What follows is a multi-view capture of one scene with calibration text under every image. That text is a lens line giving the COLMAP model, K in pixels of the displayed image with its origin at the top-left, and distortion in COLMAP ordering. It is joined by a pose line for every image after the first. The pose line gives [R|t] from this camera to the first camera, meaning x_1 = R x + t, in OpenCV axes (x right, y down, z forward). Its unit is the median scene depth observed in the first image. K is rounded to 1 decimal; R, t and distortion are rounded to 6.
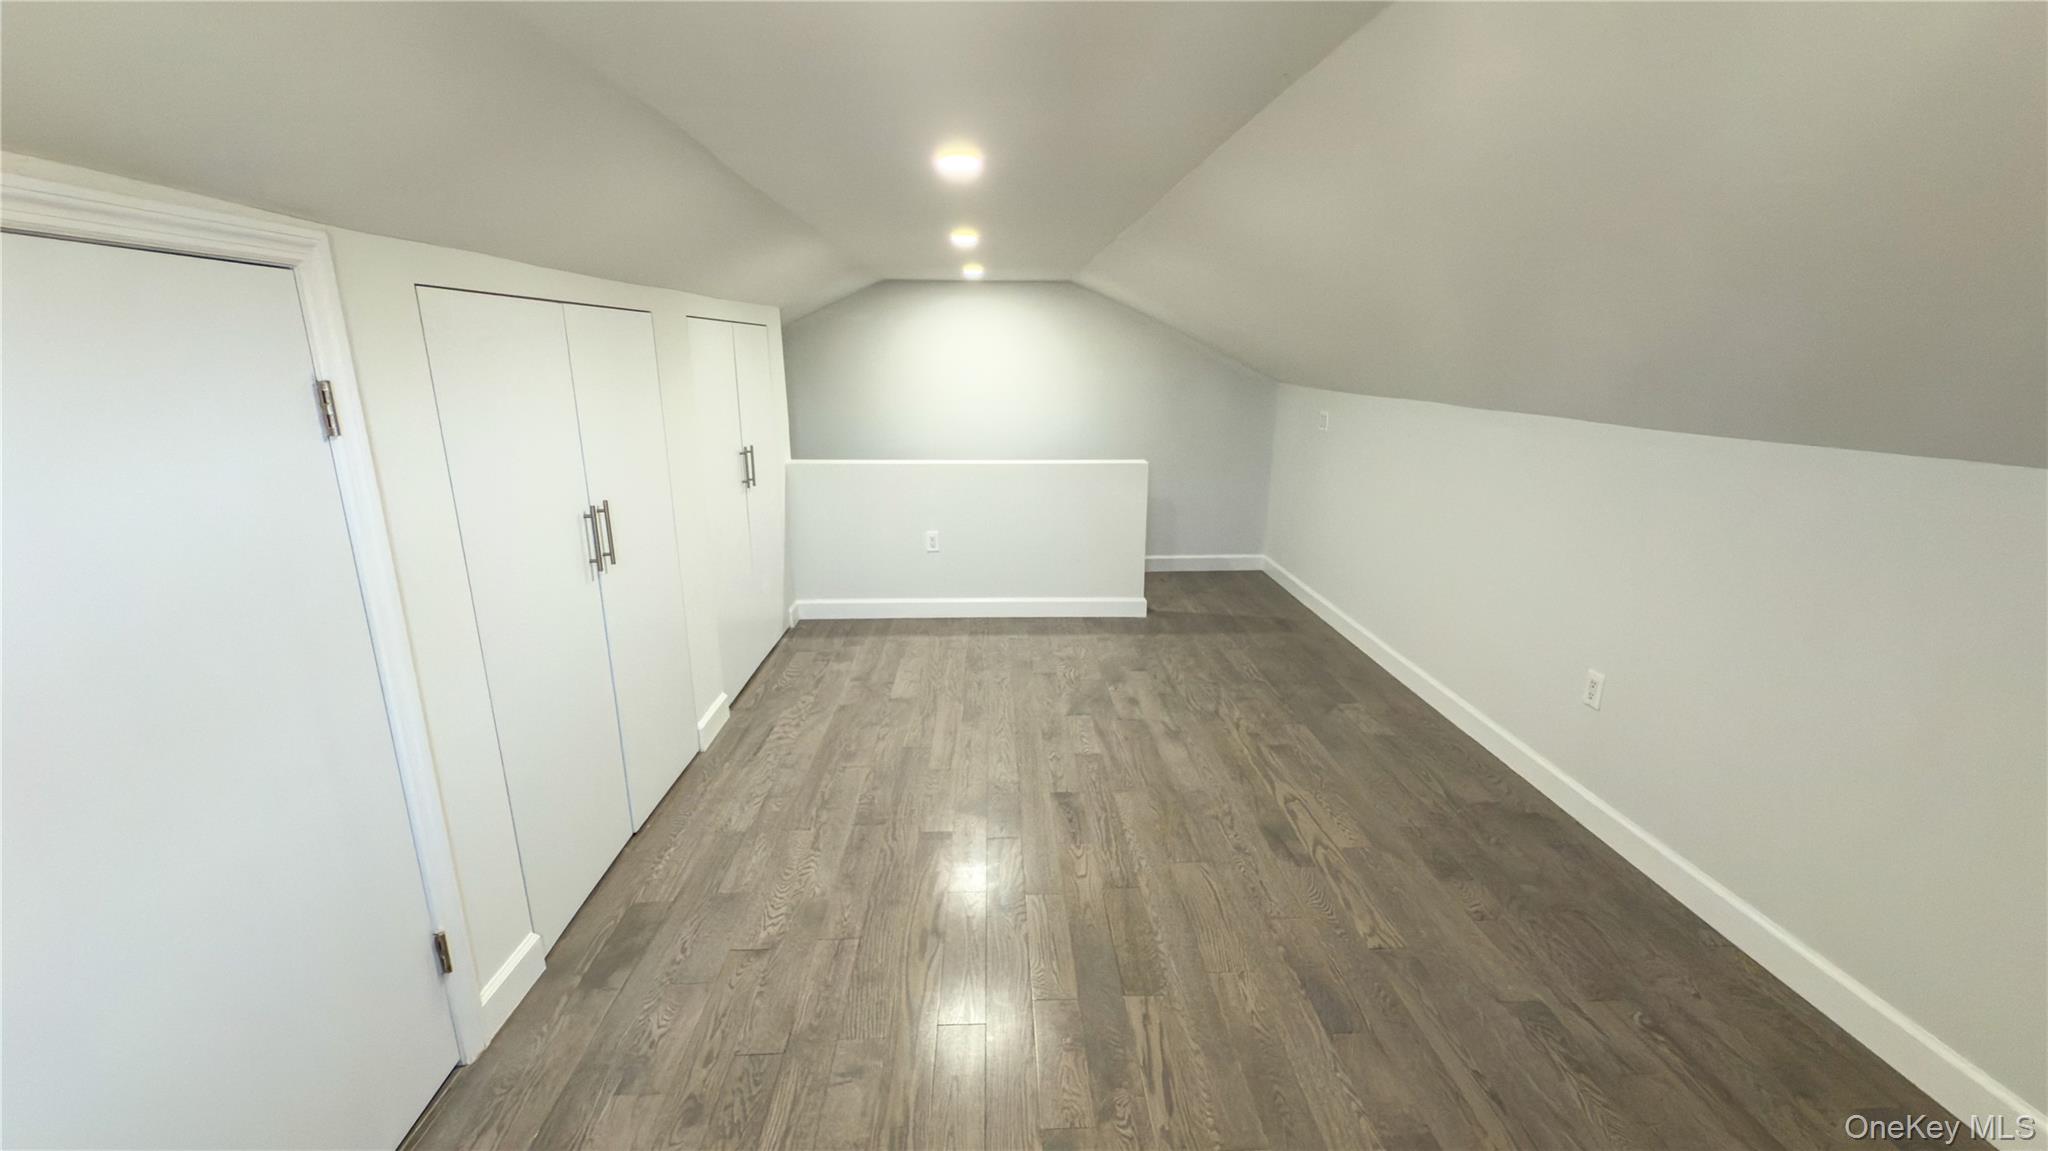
lens RADIAL K [[843.5, 0, 1025.3], [0, 843.5, 578.9], [0, 0, 1]] dist [0.001642, 0.000053]
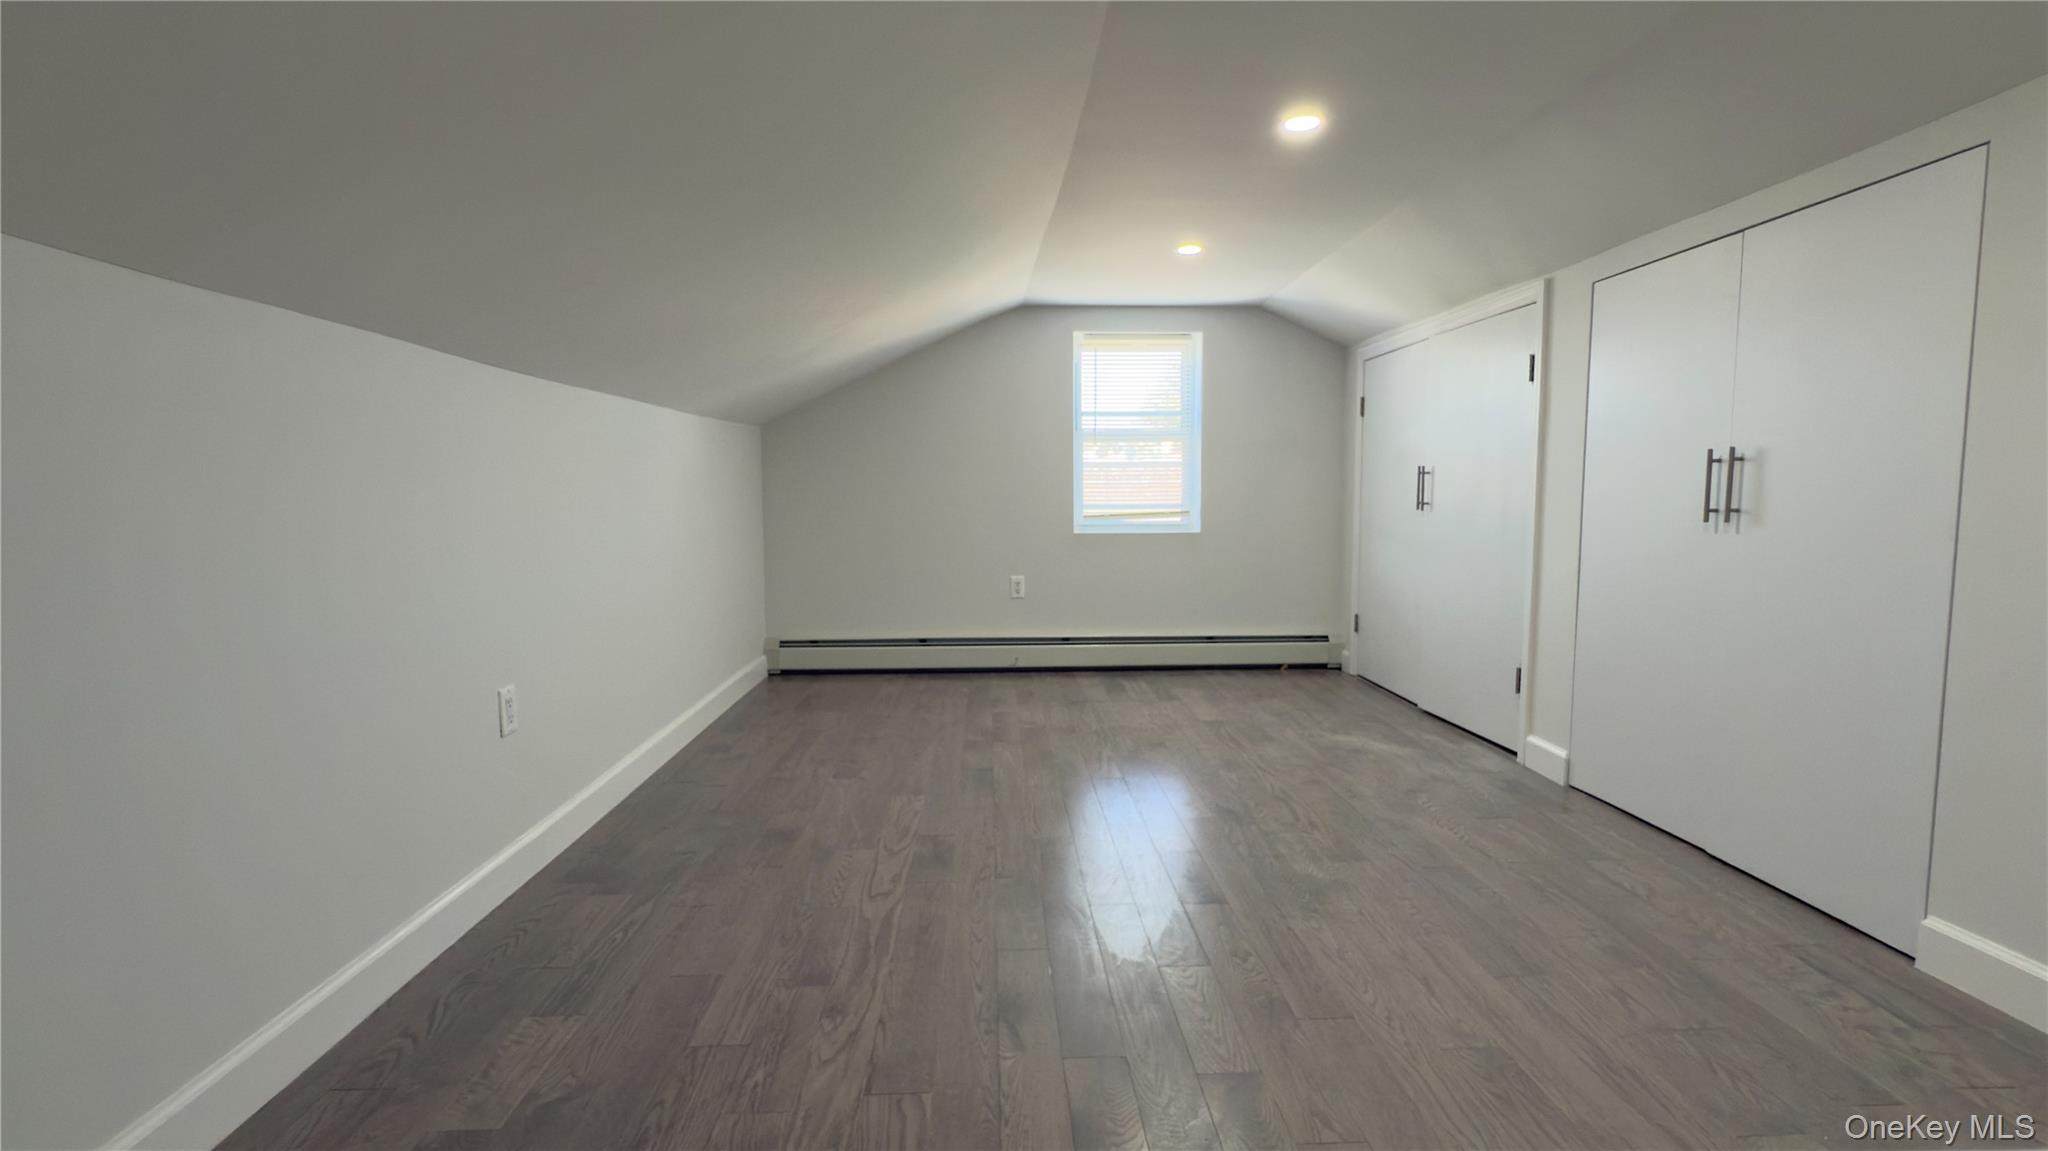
lens RADIAL K [[923.7, 0, 1023.1], [0, 923.7, 573.2], [0, 0, 1]] dist [-0.003181, -0.000227]
pose [[-0.999972, 0.001701, 0.007282, 0.190732], [0.004100, 0.939072, 0.343696, -0.252035], [-0.006253, 0.343716, -0.939053, 1.627248]]
